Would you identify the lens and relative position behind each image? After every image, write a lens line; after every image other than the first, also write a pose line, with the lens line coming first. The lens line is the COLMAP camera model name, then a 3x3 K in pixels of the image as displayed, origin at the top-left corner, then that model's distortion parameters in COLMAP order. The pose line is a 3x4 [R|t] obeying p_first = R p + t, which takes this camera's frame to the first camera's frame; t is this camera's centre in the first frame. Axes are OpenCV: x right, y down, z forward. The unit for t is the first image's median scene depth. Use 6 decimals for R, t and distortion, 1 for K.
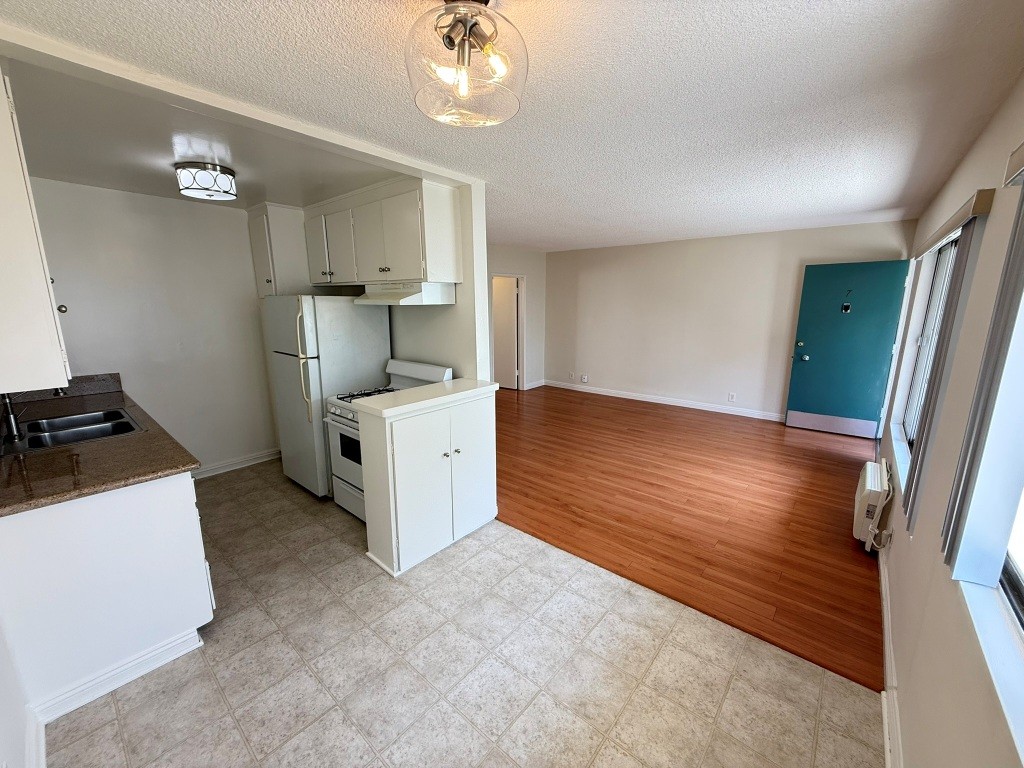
lens RADIAL K [[408.0, 0, 508.1], [0, 408.0, 384.4], [0, 0, 1]] dist [-0.000586, 0.000258]
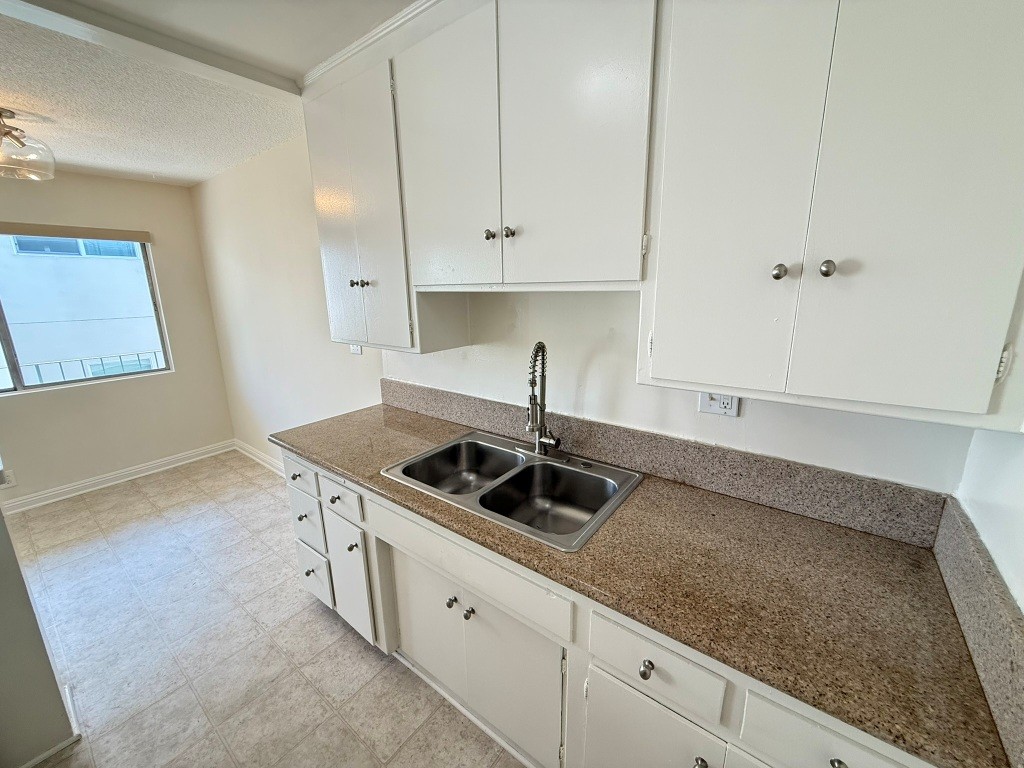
lens RADIAL K [[408.0, 0, 508.1], [0, 408.0, 384.4], [0, 0, 1]] dist [-0.000586, 0.000258]
pose [[-0.998082, 0.027365, -0.055525, -0.812381], [0.001273, 0.905870, 0.423554, -0.224962], [0.061889, 0.422671, -0.904168, 1.189209]]
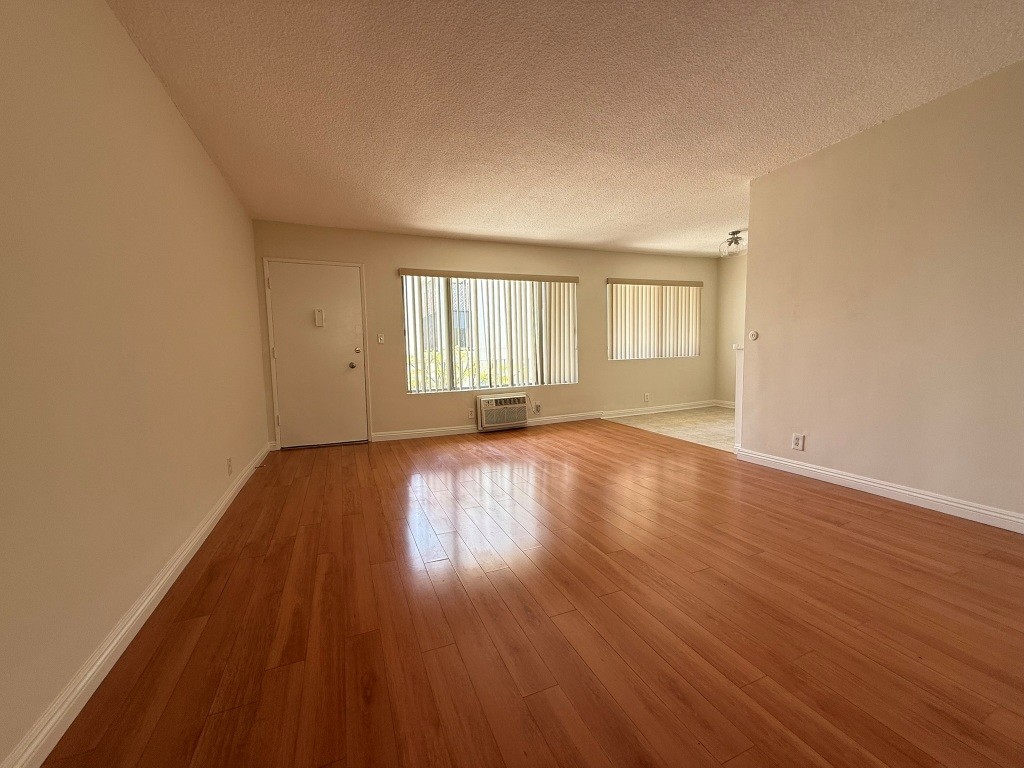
lens RADIAL K [[408.0, 0, 508.1], [0, 408.0, 384.4], [0, 0, 1]] dist [-0.000586, 0.000258]
pose [[-0.891904, -0.010583, 0.452100, 0.028641], [0.120740, 0.957862, 0.260619, -0.296707], [-0.435808, 0.287033, -0.853044, 2.393734]]
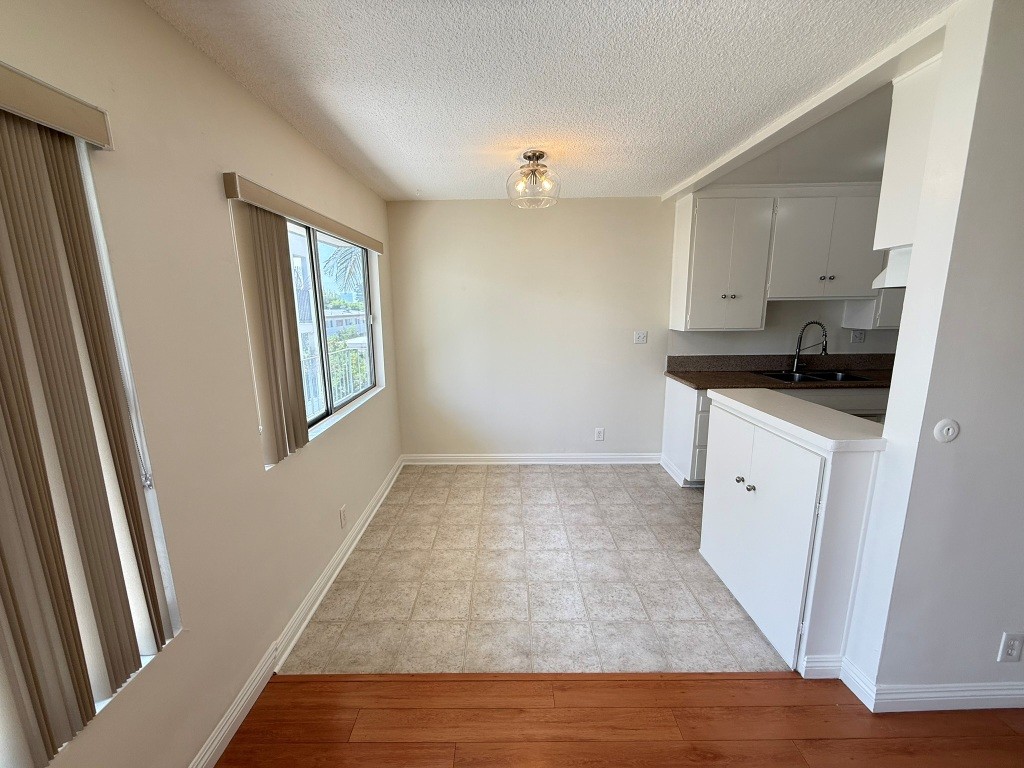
lens RADIAL K [[408.0, 0, 508.1], [0, 408.0, 384.4], [0, 0, 1]] dist [-0.000586, 0.000258]
pose [[-0.754815, 0.134918, -0.641913, 0.587004], [-0.119446, 0.933983, 0.336761, -0.186306], [0.644971, 0.330865, -0.688869, 1.039380]]
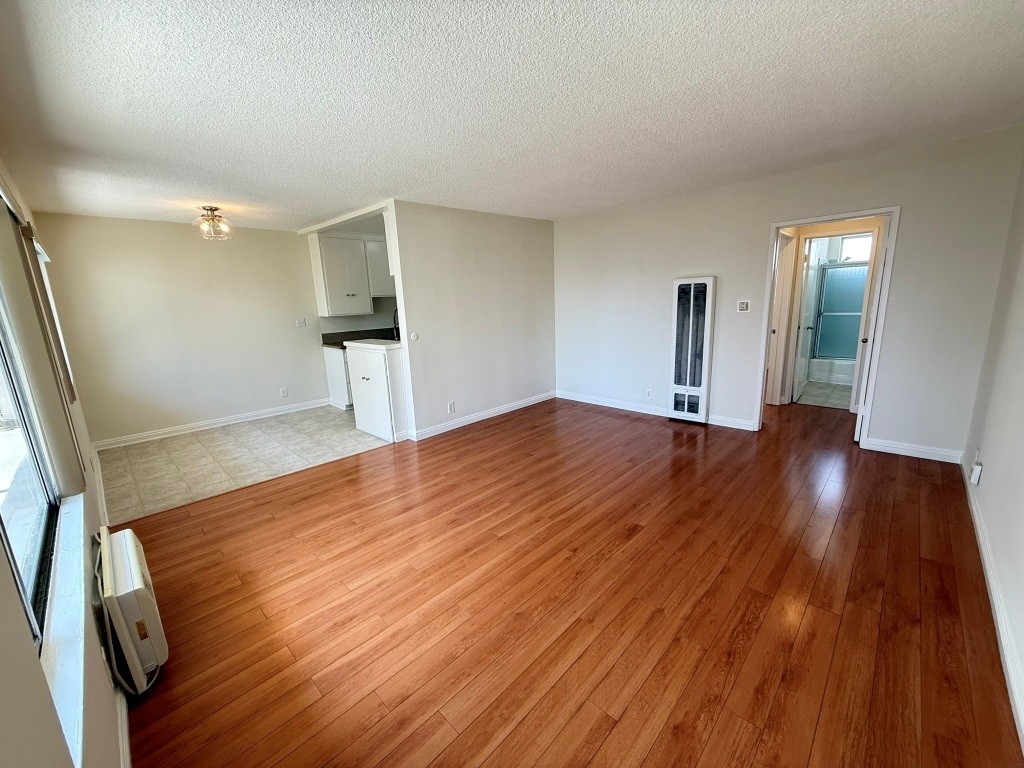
lens RADIAL K [[408.0, 0, 508.1], [0, 408.0, 384.4], [0, 0, 1]] dist [-0.000586, 0.000258]
pose [[-0.059778, 0.210185, -0.975832, 1.311010], [-0.163196, 0.962370, 0.217283, -0.240755], [0.984781, 0.172241, -0.023227, 1.434750]]
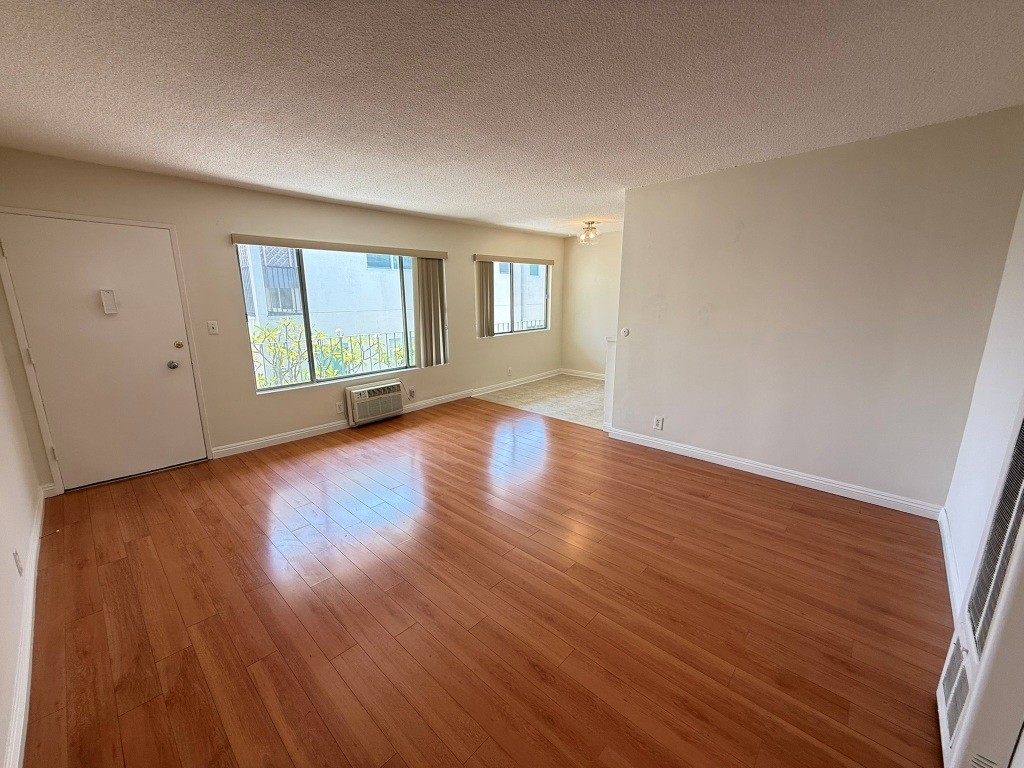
lens RADIAL K [[408.0, 0, 508.1], [0, 408.0, 384.4], [0, 0, 1]] dist [-0.000586, 0.000258]
pose [[-0.999265, 0.002351, 0.038256, 0.262241], [0.017767, 0.912821, 0.407974, -0.436983], [-0.033962, 0.408354, -0.912192, 2.354061]]
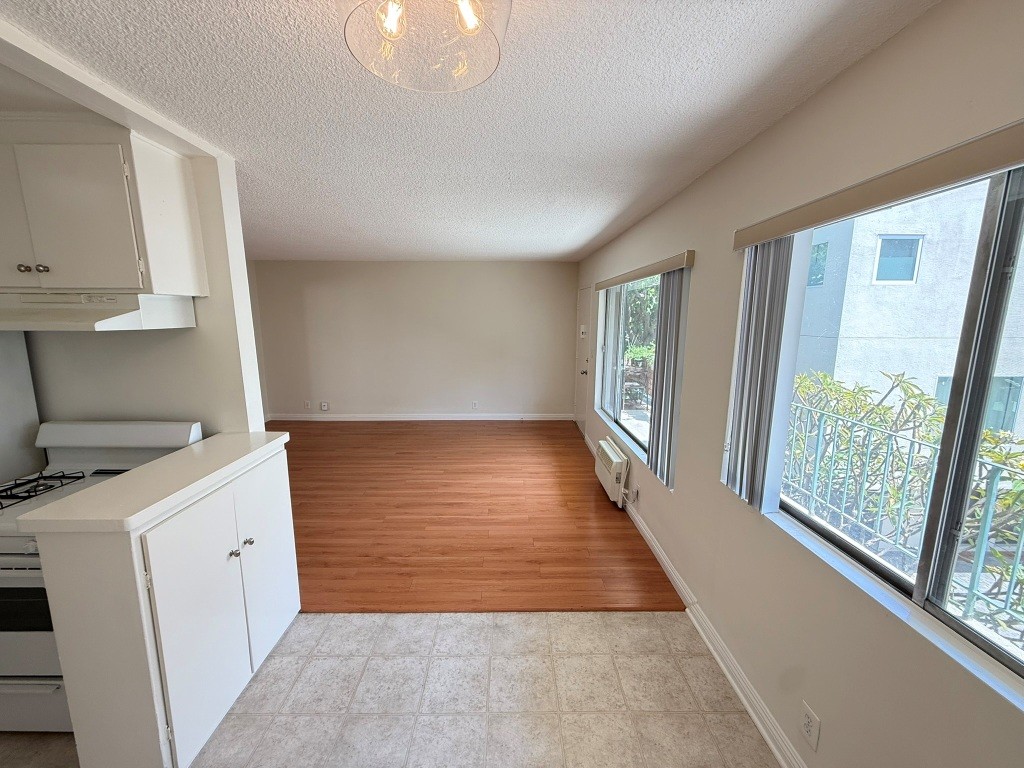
lens RADIAL K [[408.0, 0, 508.1], [0, 408.0, 384.4], [0, 0, 1]] dist [-0.000586, 0.000258]
pose [[0.756949, -0.103128, 0.645285, -0.186673], [0.127561, 0.991791, 0.008870, -0.043527], [-0.640902, 0.075599, 0.763891, 0.161274]]
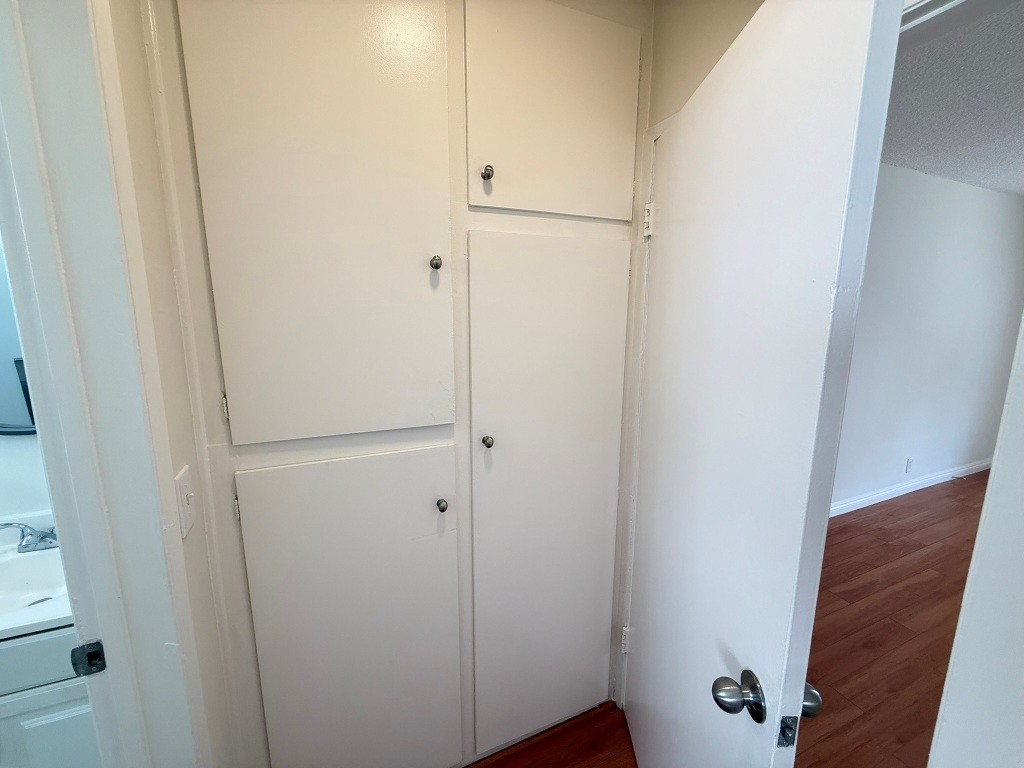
lens RADIAL K [[408.0, 0, 508.1], [0, 408.0, 384.4], [0, 0, 1]] dist [-0.000586, 0.000258]
pose [[0.442977, -0.146632, 0.884460, -0.398519], [0.179002, 0.981136, 0.073008, -0.438450], [-0.878481, 0.125979, 0.460868, 2.338208]]
